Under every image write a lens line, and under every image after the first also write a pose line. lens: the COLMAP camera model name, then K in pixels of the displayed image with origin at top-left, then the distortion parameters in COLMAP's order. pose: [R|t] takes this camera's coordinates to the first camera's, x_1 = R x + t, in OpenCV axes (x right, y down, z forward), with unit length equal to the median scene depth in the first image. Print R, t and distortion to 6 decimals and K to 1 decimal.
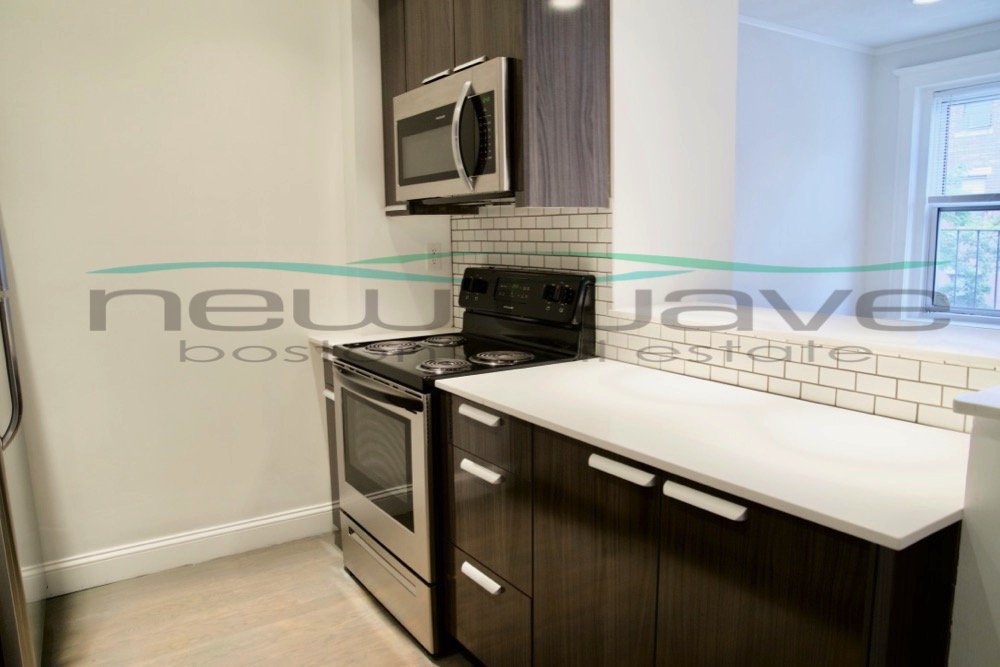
lens RADIAL K [[693.3, 0, 505.1], [0, 693.3, 337.0], [0, 0, 1]] dist [-0.133634, 0.107069]
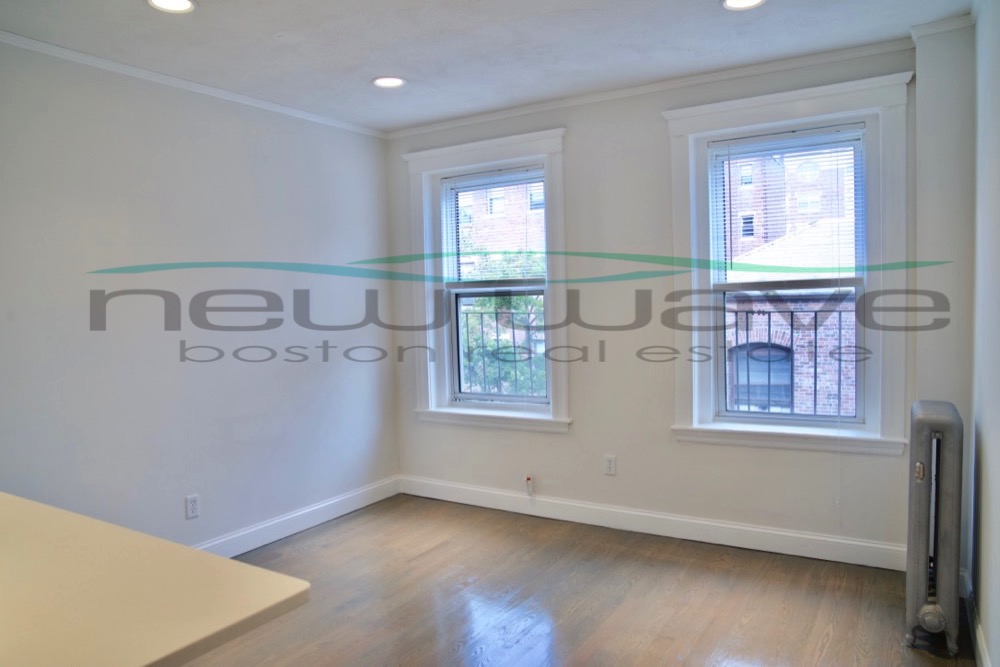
lens RADIAL K [[693.3, 0, 505.1], [0, 693.3, 337.0], [0, 0, 1]] dist [-0.133634, 0.107069]
pose [[0.904046, -0.036395, 0.425883, 0.540931], [0.079871, 0.993203, -0.084670, -0.075492], [-0.419906, 0.110561, 0.900808, 0.121658]]
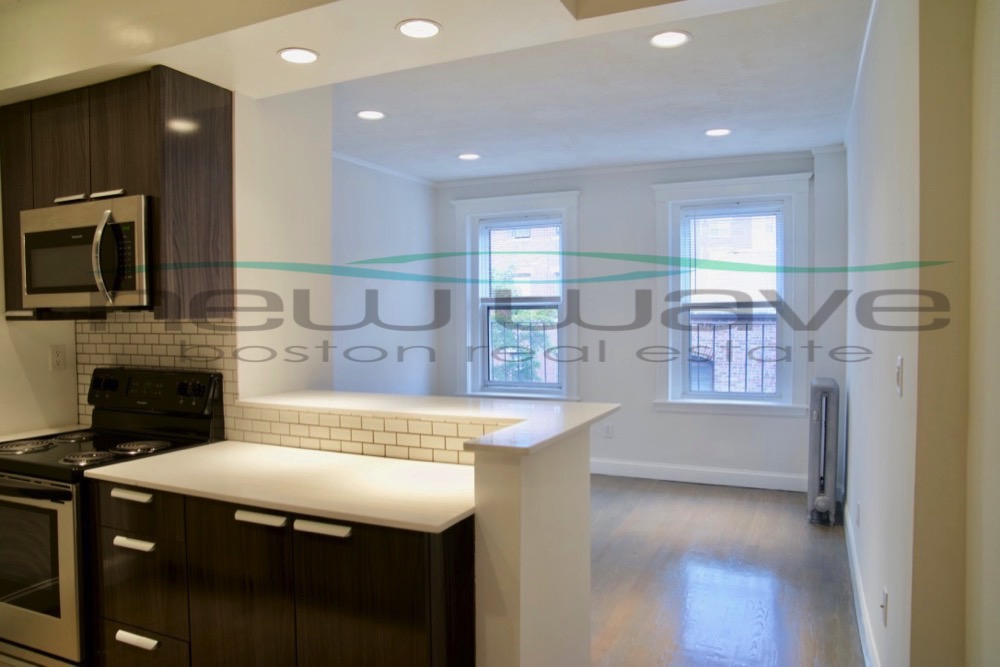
lens RADIAL K [[693.3, 0, 505.1], [0, 693.3, 337.0], [0, 0, 1]] dist [-0.133634, 0.107069]
pose [[0.844286, -0.009704, 0.535805, -0.090722], [0.074111, 0.992343, -0.098807, 0.003508], [-0.530744, 0.123130, 0.838540, -0.279986]]
